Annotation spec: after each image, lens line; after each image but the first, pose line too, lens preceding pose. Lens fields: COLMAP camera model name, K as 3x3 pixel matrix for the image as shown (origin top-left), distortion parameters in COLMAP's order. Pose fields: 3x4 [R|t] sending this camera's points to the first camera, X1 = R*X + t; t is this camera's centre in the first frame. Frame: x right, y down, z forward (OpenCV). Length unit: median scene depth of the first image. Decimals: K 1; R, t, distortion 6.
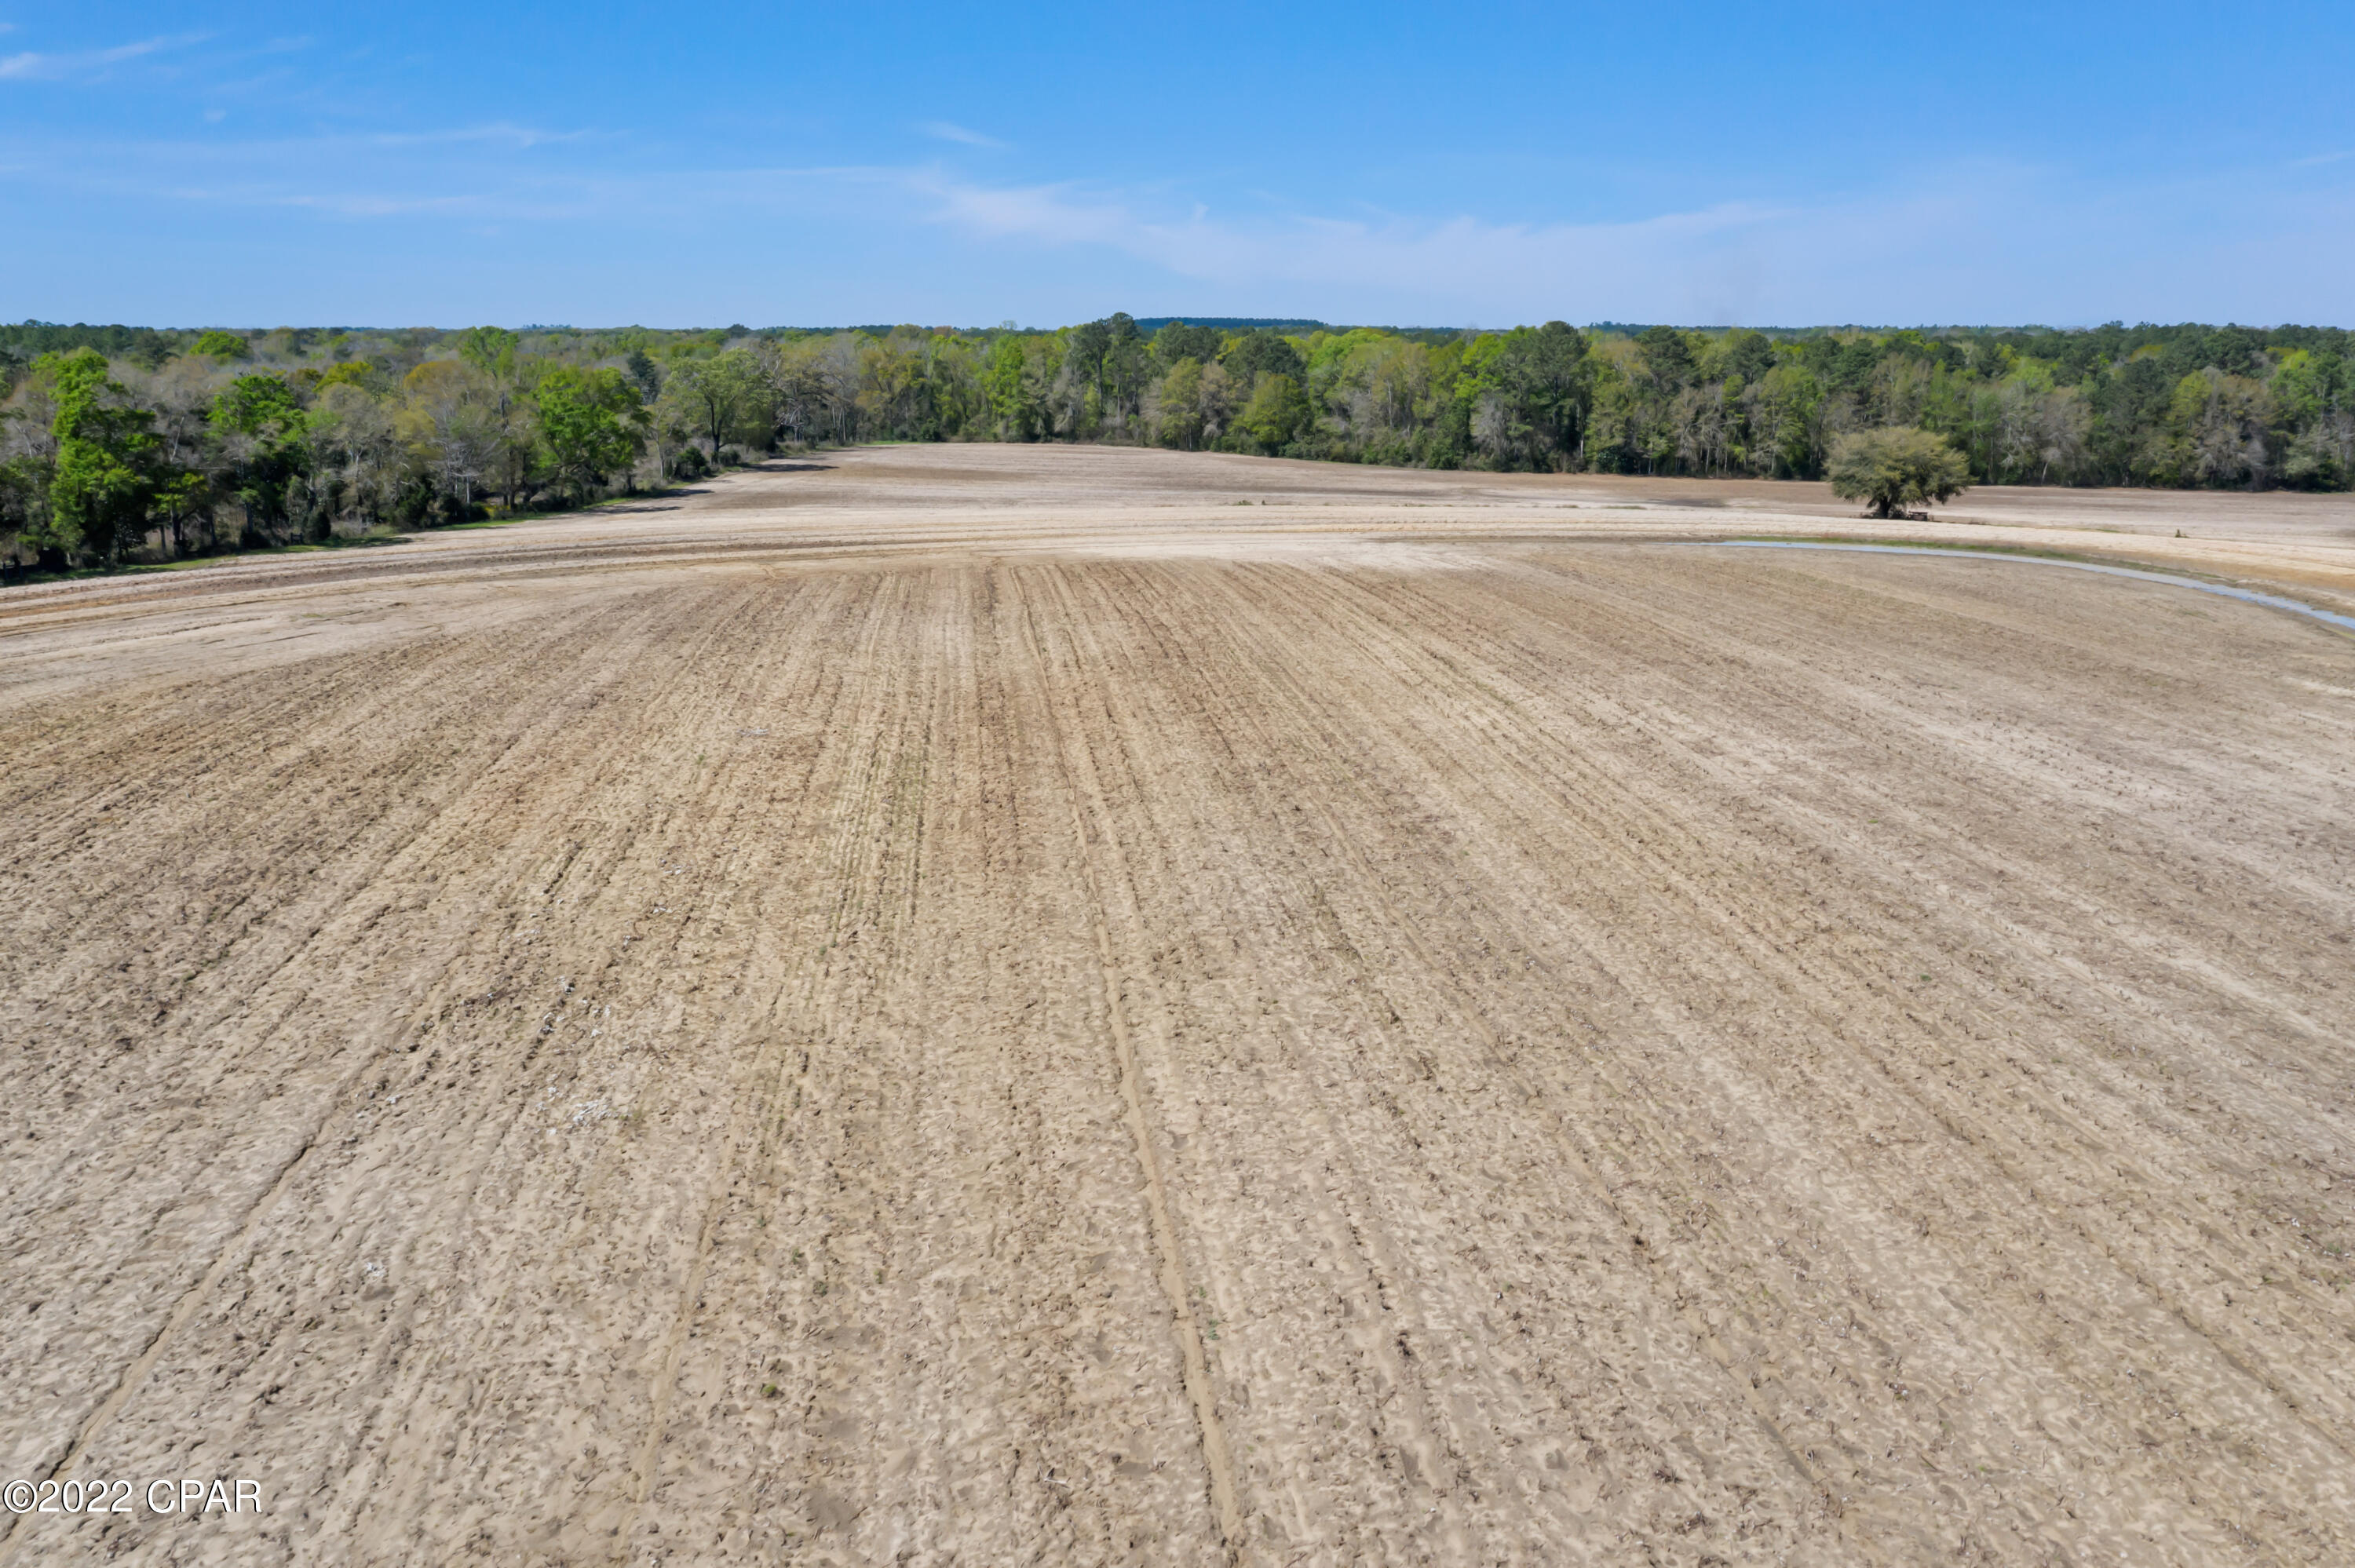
lens RADIAL K [[1878.4, 0, 1177.5], [0, 1878.4, 784.0], [0, 0, 1]] dist [-0.027548, 0.001796]
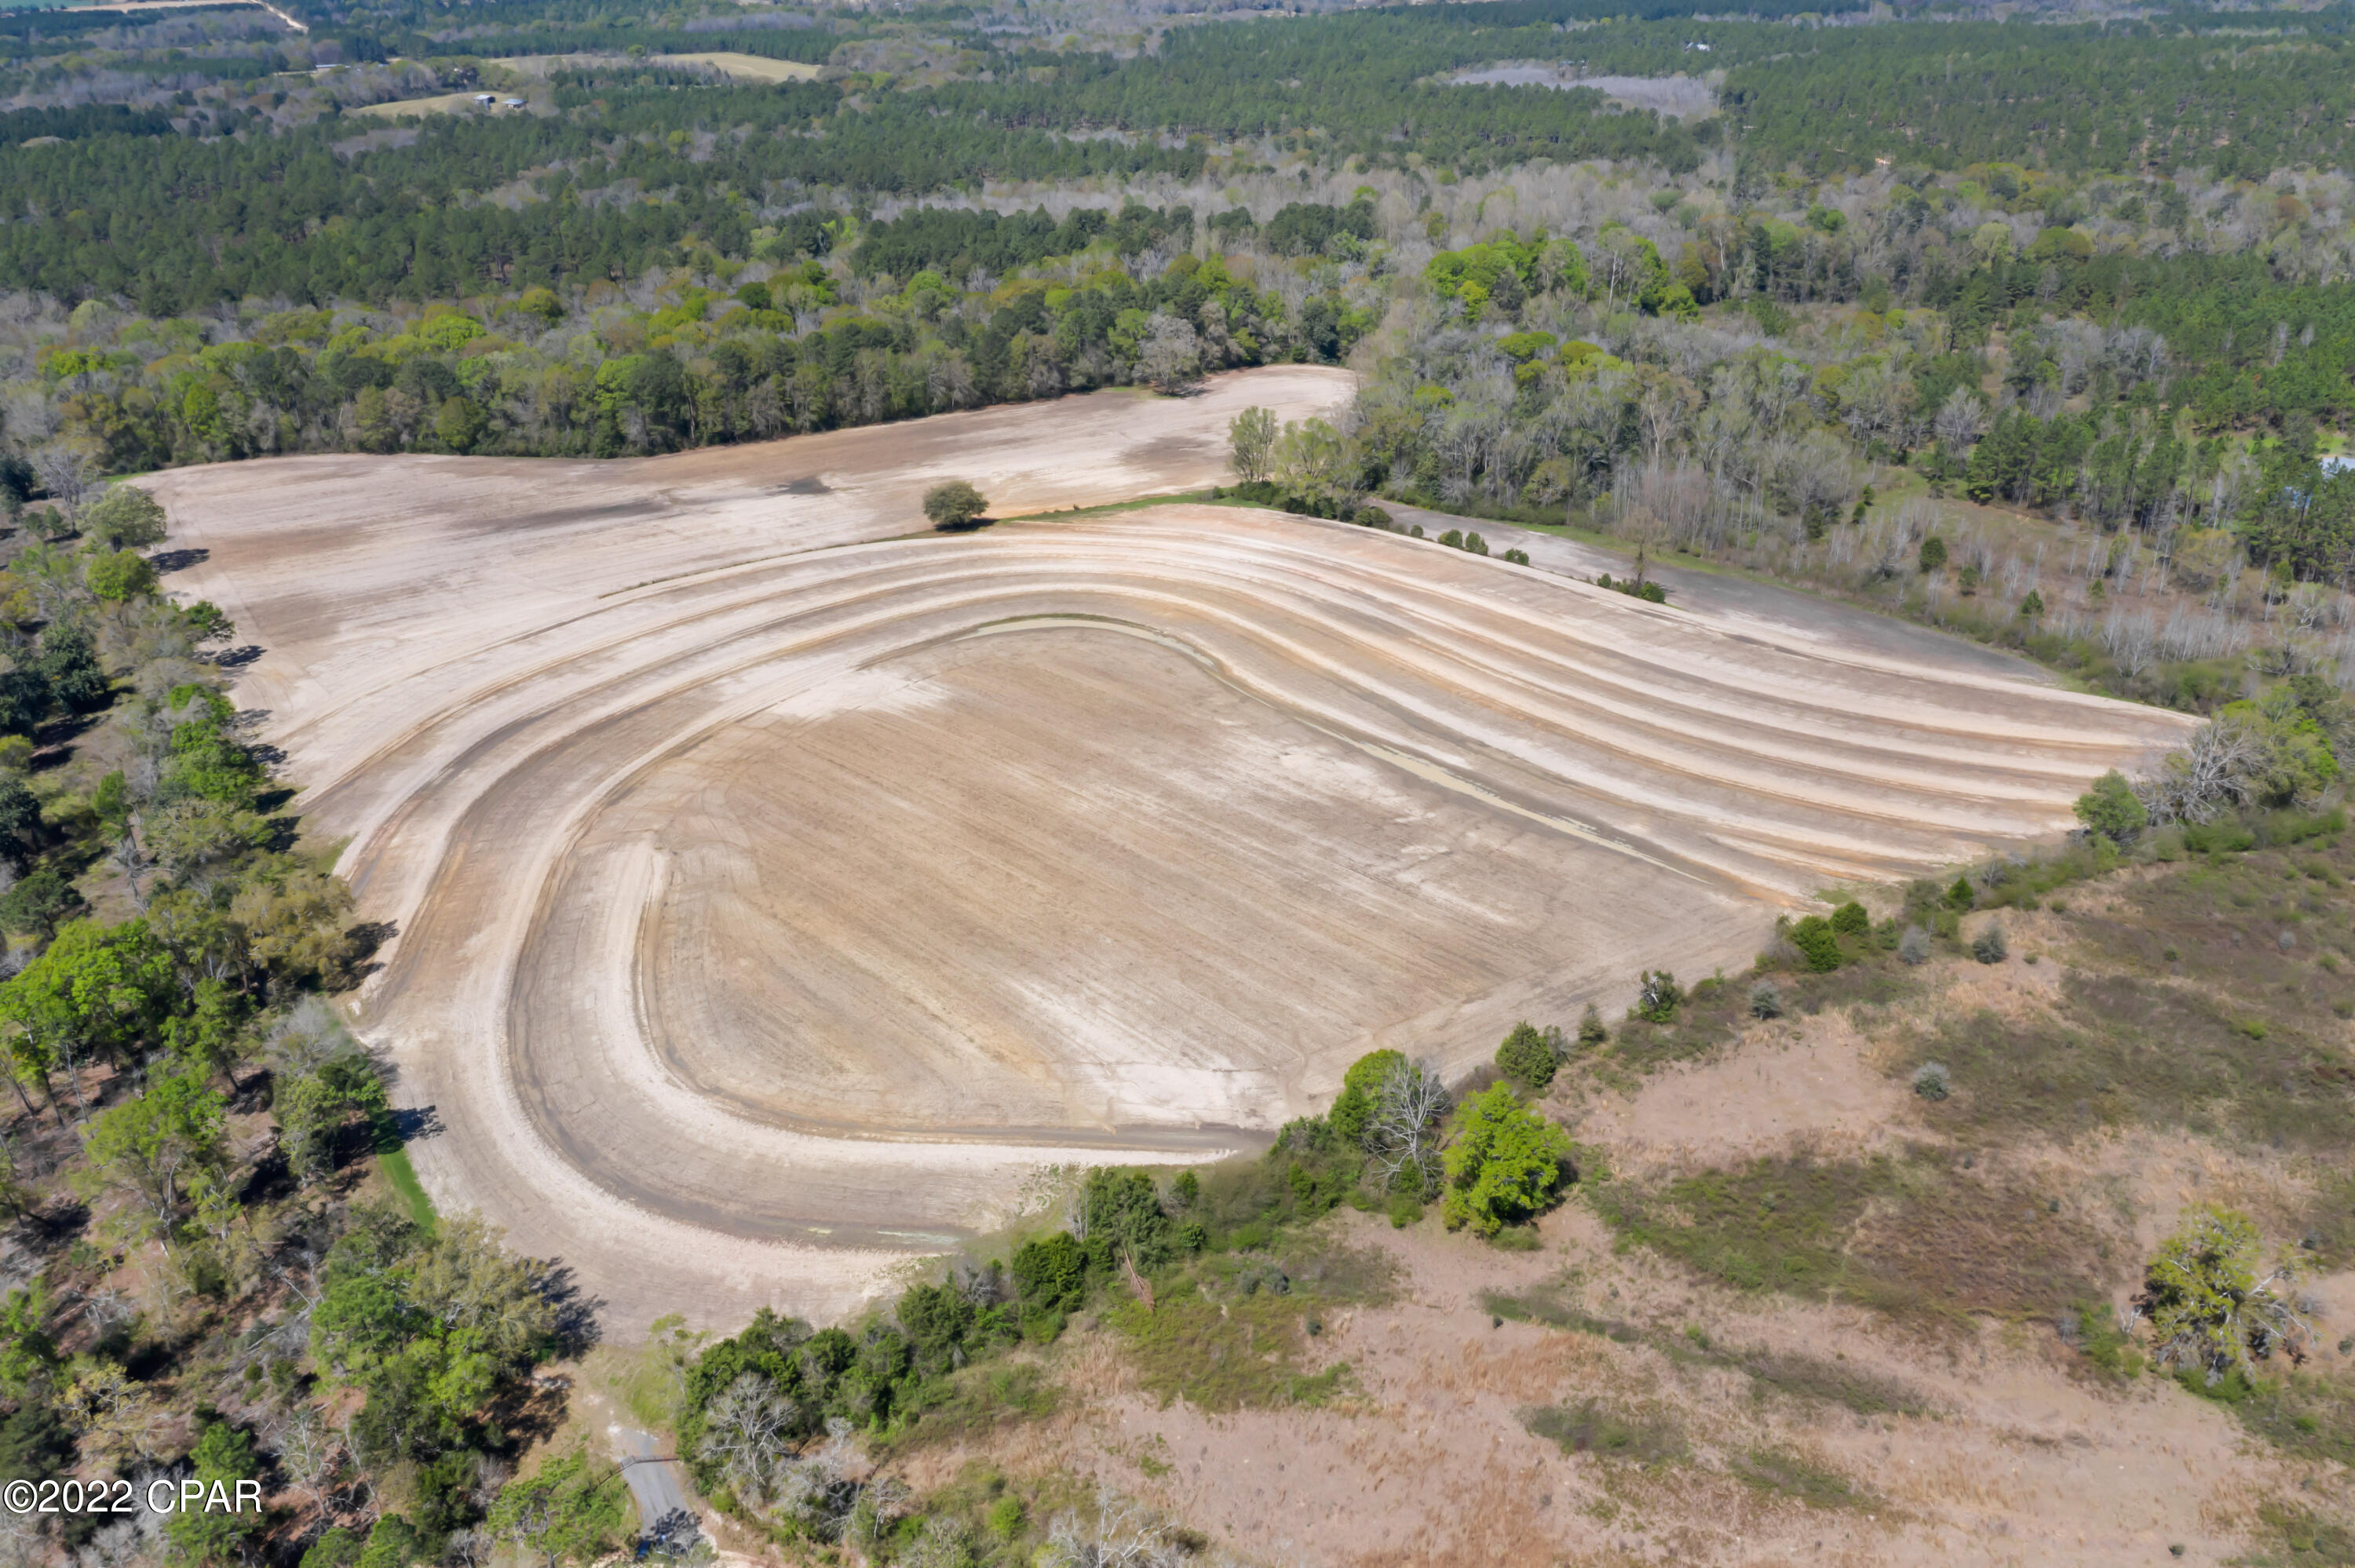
lens RADIAL K [[1839.7, 0, 1177.5], [0, 1839.7, 784.0], [0, 0, 1]] dist [-0.016956, -0.002563]
pose [[0.781084, -0.284026, 0.556091, -0.409177], [0.159952, 0.951858, 0.261499, -0.236056], [-0.603592, -0.115305, 0.788912, -0.497266]]
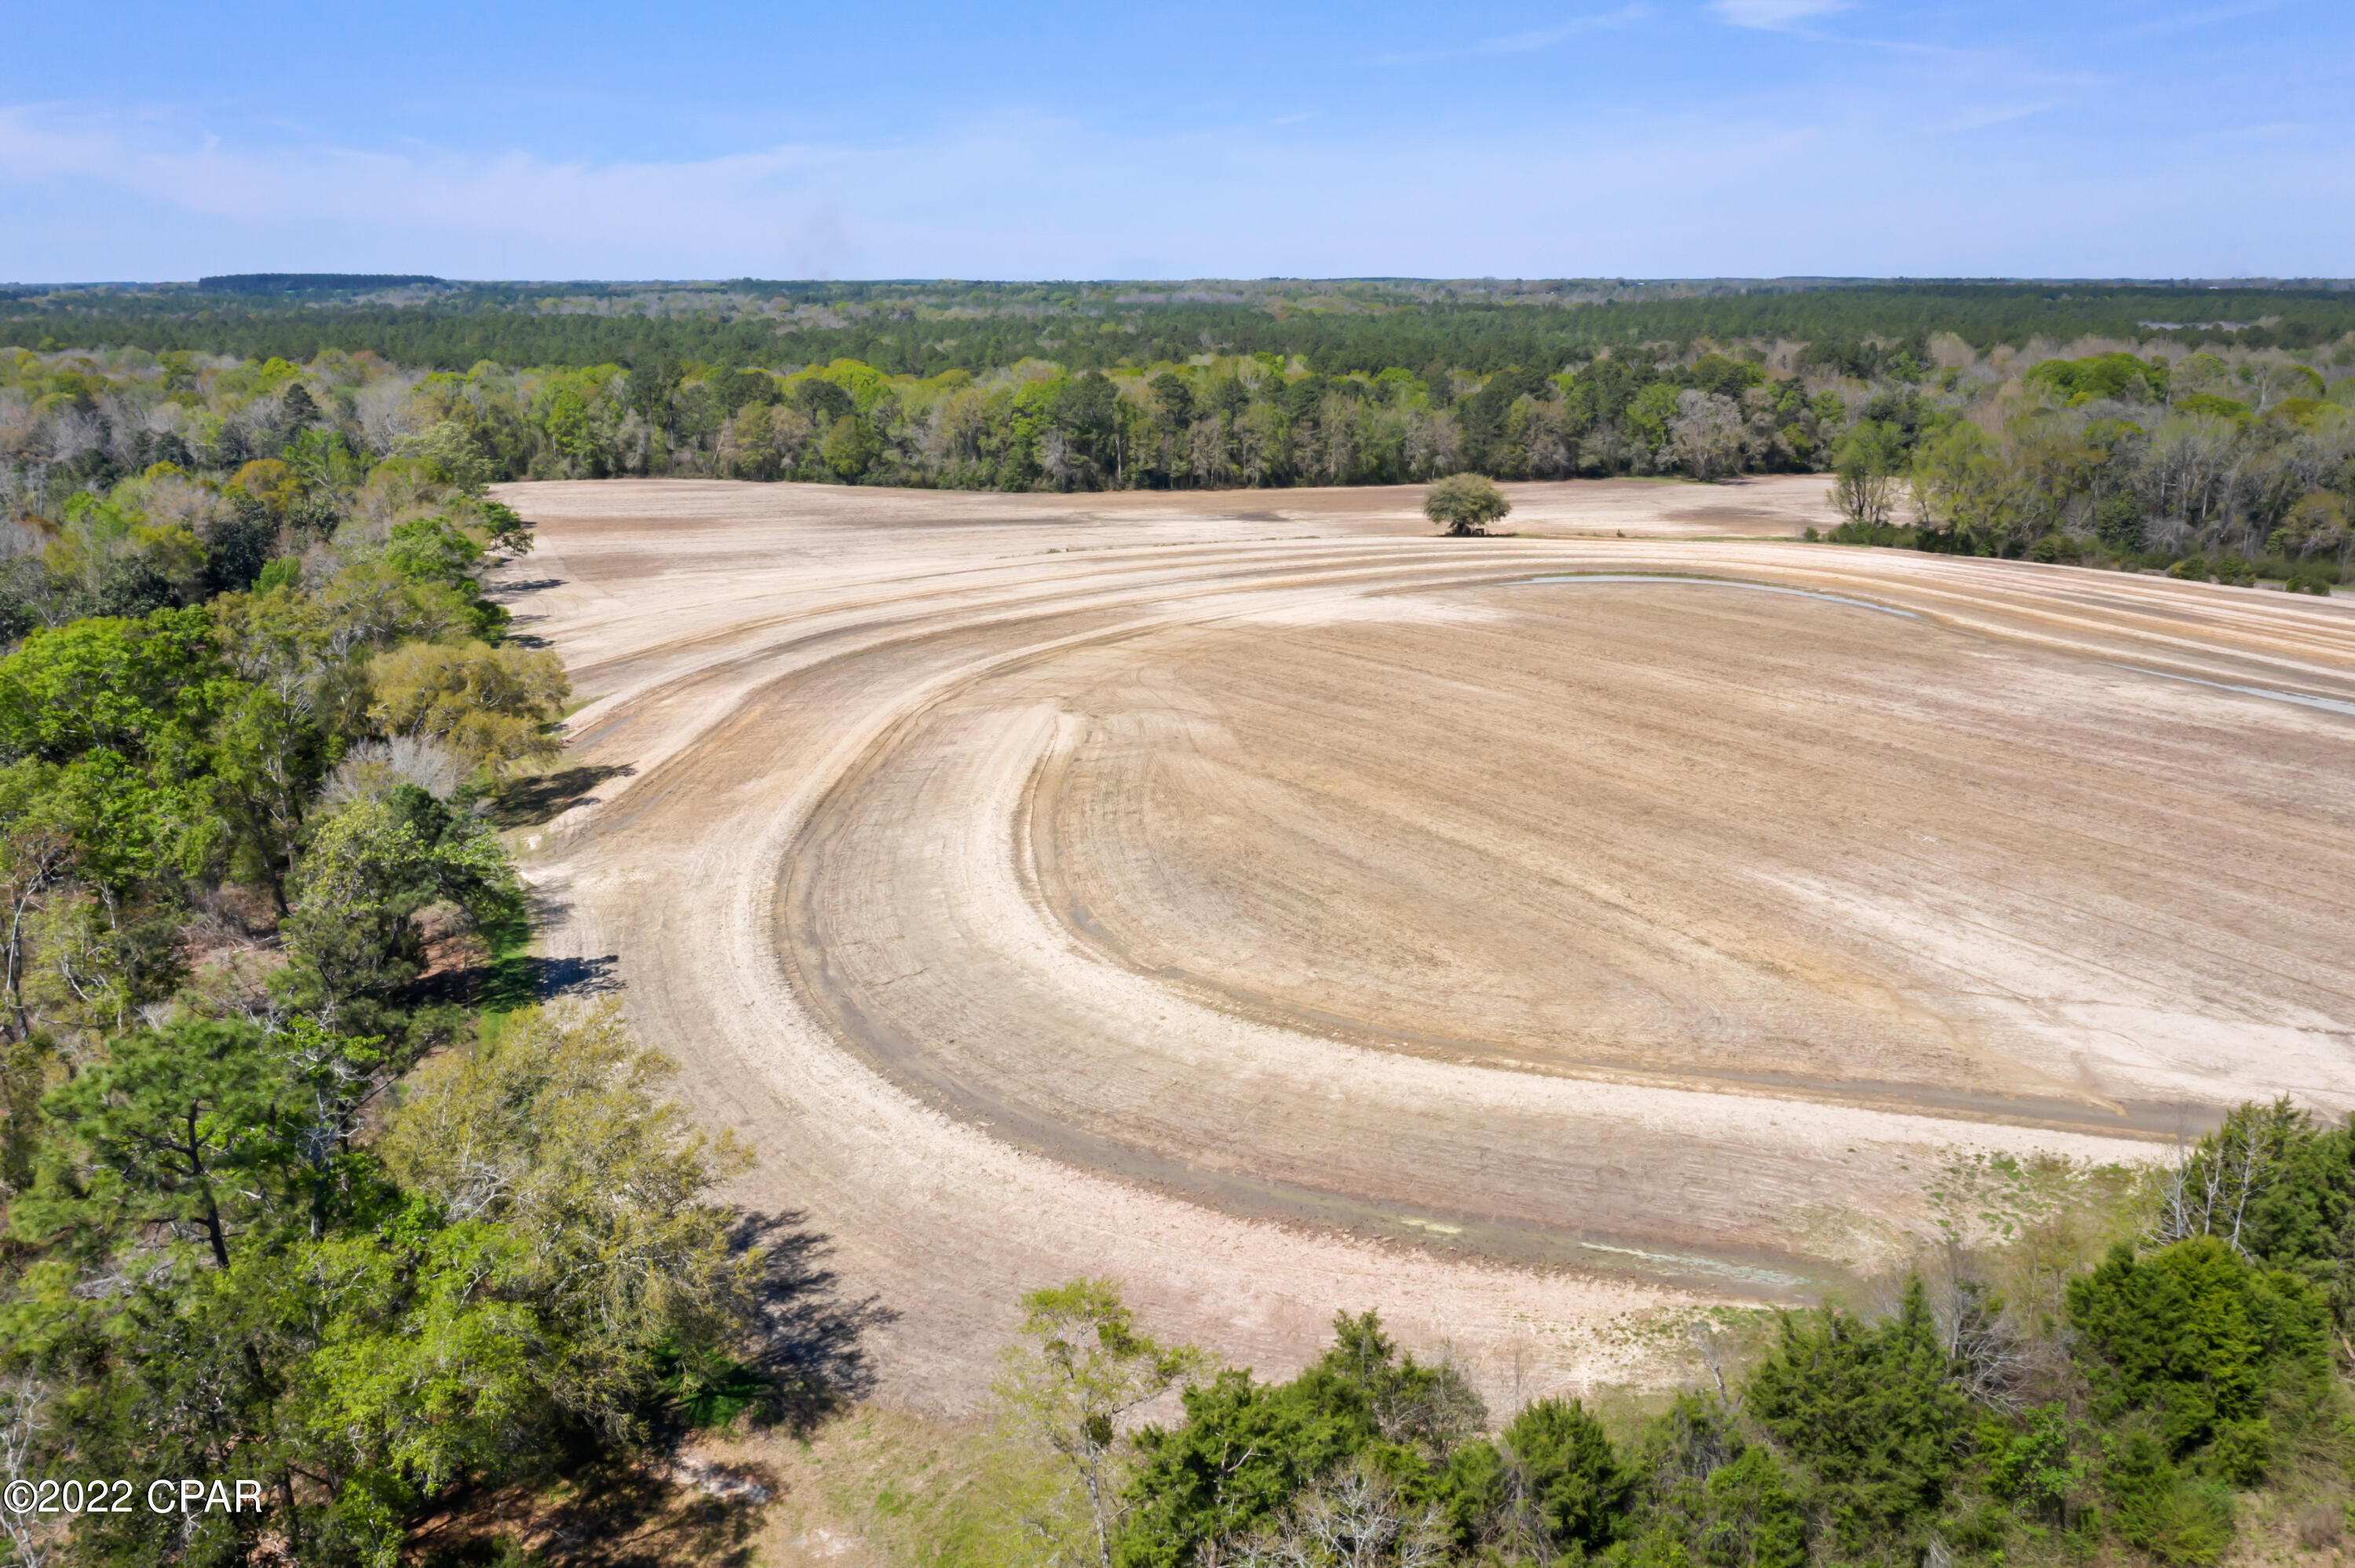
lens RADIAL K [[1878.4, 0, 1177.5], [0, 1878.4, 784.0], [0, 0, 1]] dist [-0.027548, 0.001796]
pose [[0.891899, -0.120670, 0.435838, -0.336451], [0.107478, 0.992690, 0.054901, -0.032542], [-0.439277, -0.002123, 0.898349, -0.173566]]
